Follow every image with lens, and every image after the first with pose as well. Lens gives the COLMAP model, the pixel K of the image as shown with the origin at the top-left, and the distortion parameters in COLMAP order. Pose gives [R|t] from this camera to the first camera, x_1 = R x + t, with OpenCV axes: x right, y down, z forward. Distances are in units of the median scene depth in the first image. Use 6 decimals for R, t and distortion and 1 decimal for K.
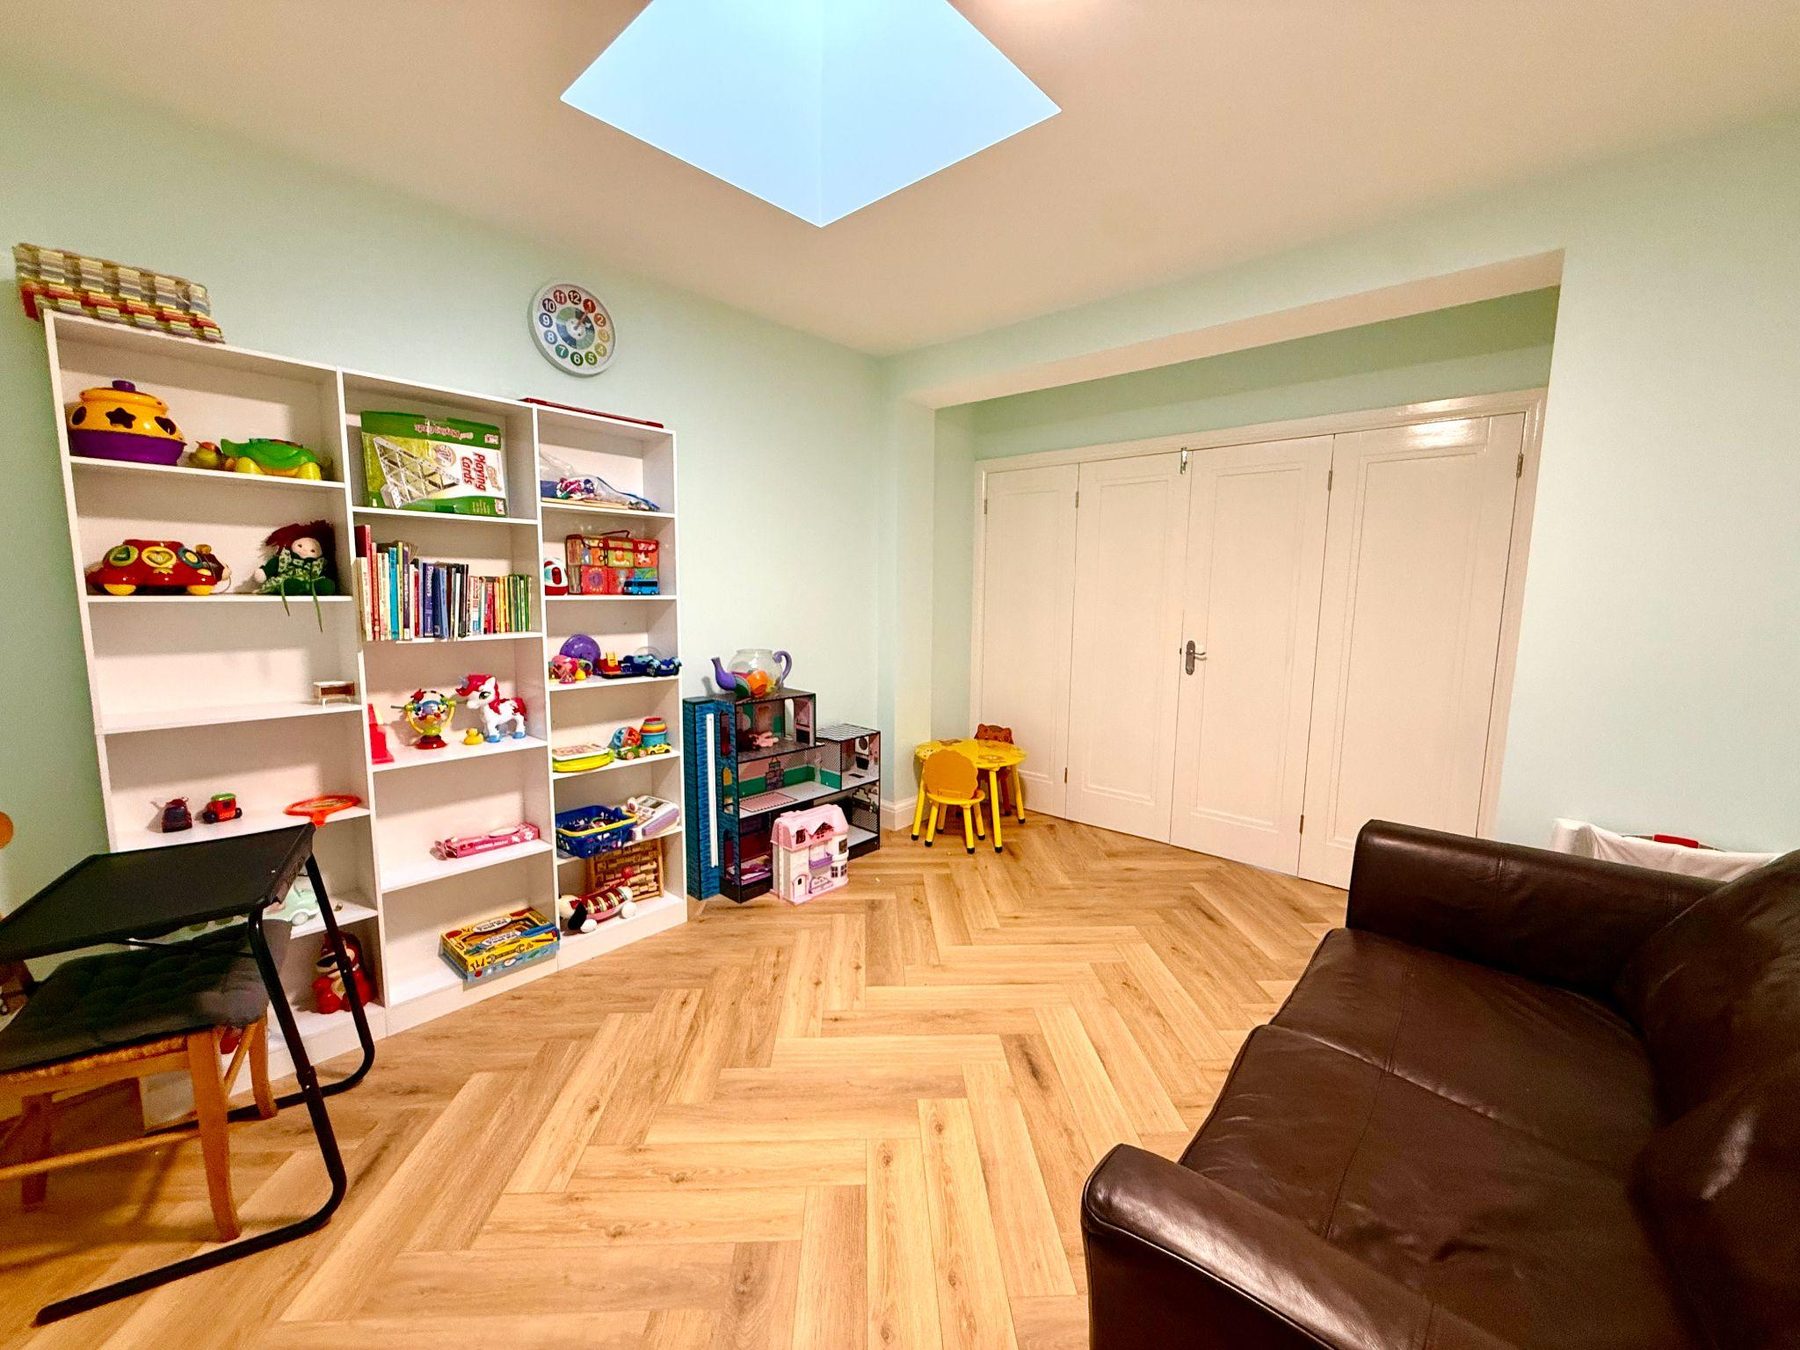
lens RADIAL K [[719.2, 0, 895.5], [0, 719.2, 675.7], [0, 0, 1]] dist [-0.000124, -0.000082]
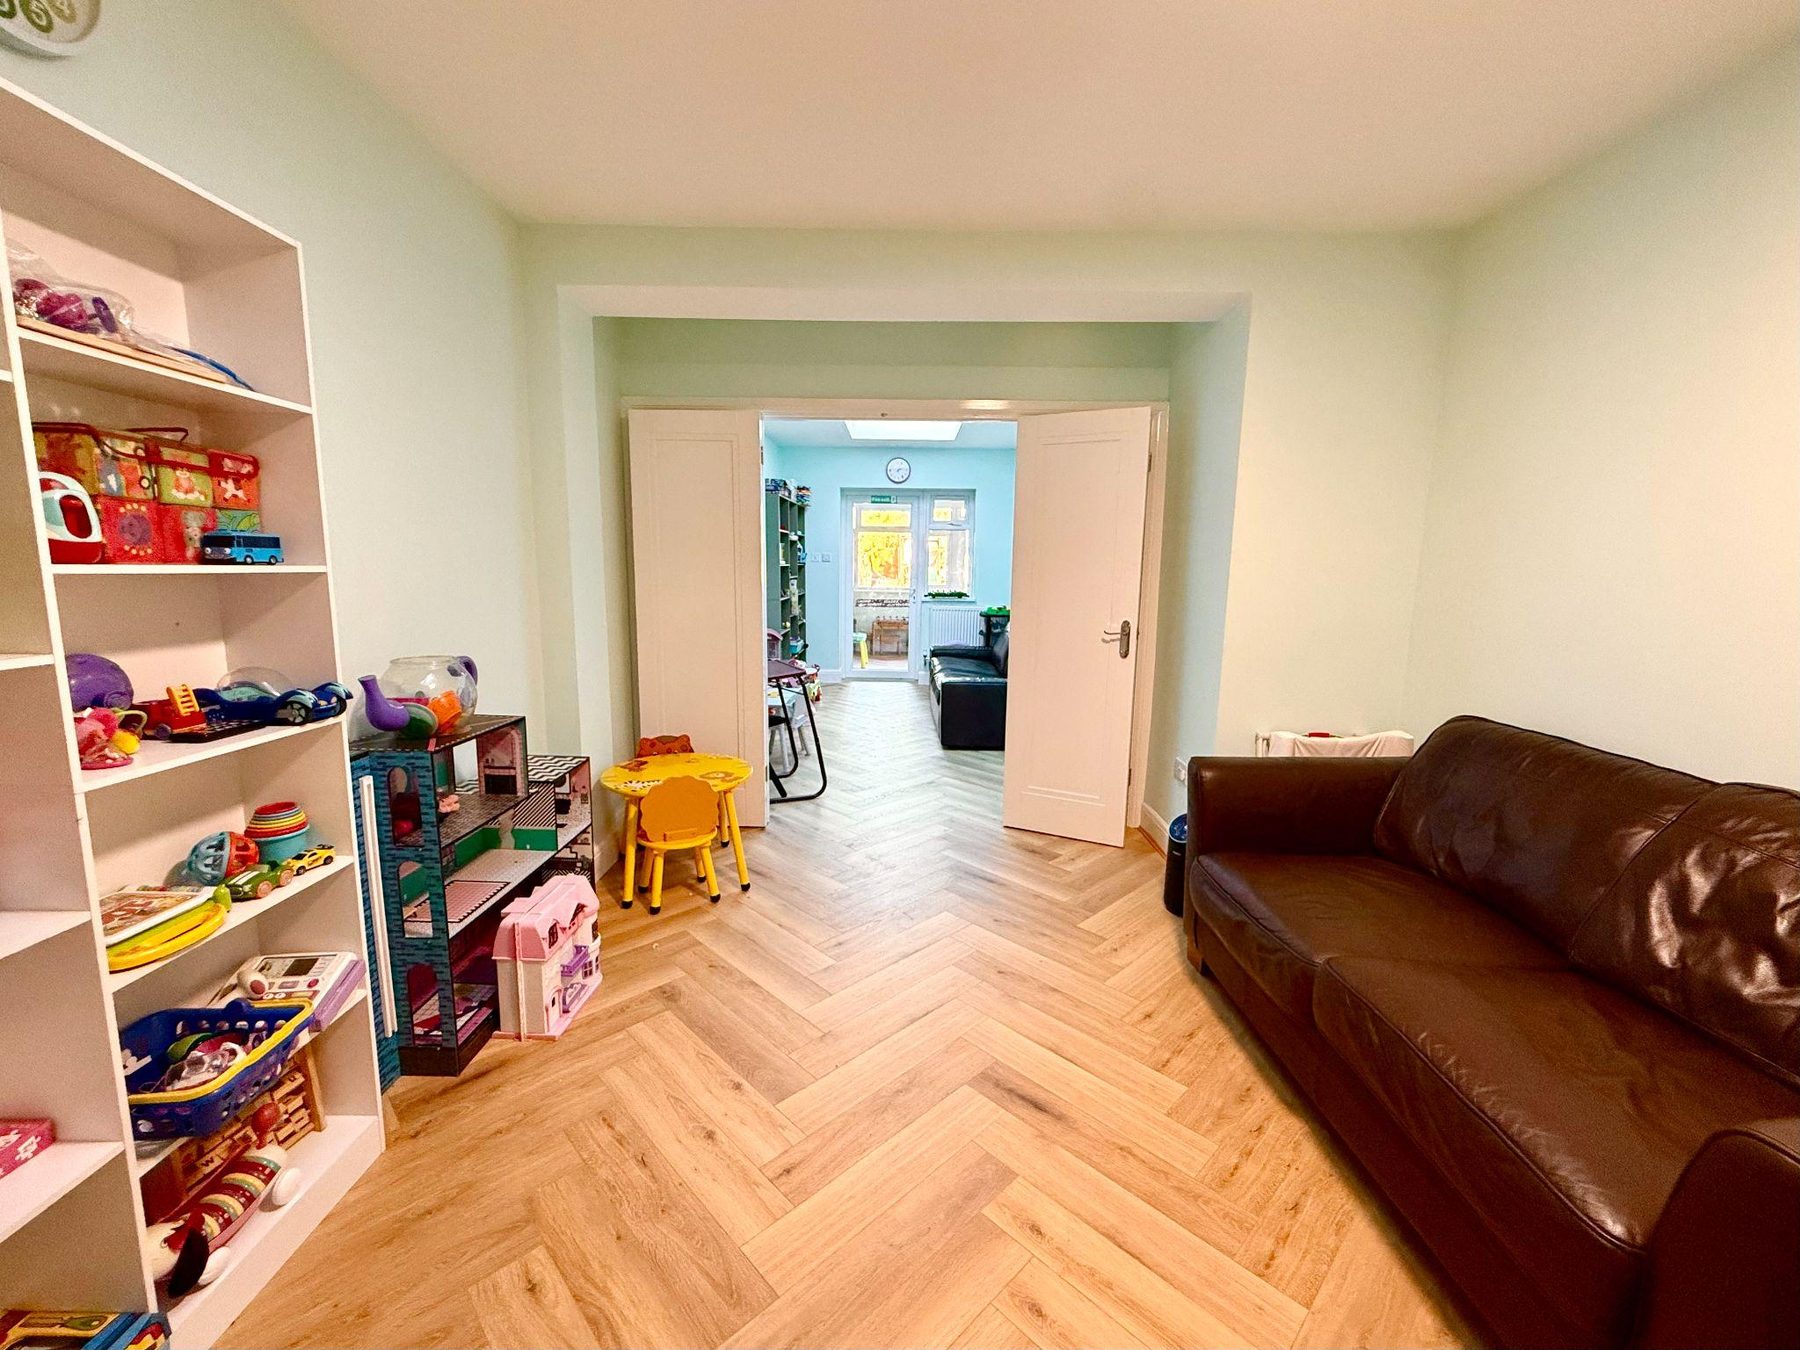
lens RADIAL K [[740.6, 0, 897.2], [0, 740.6, 671.9], [0, 0, 1]] dist [-0.000920, -0.000443]
pose [[0.745040, -0.095767, 0.660109, -0.363823], [0.078641, 0.995349, 0.055643, -0.031543], [-0.662367, 0.010455, 0.749106, 0.323245]]
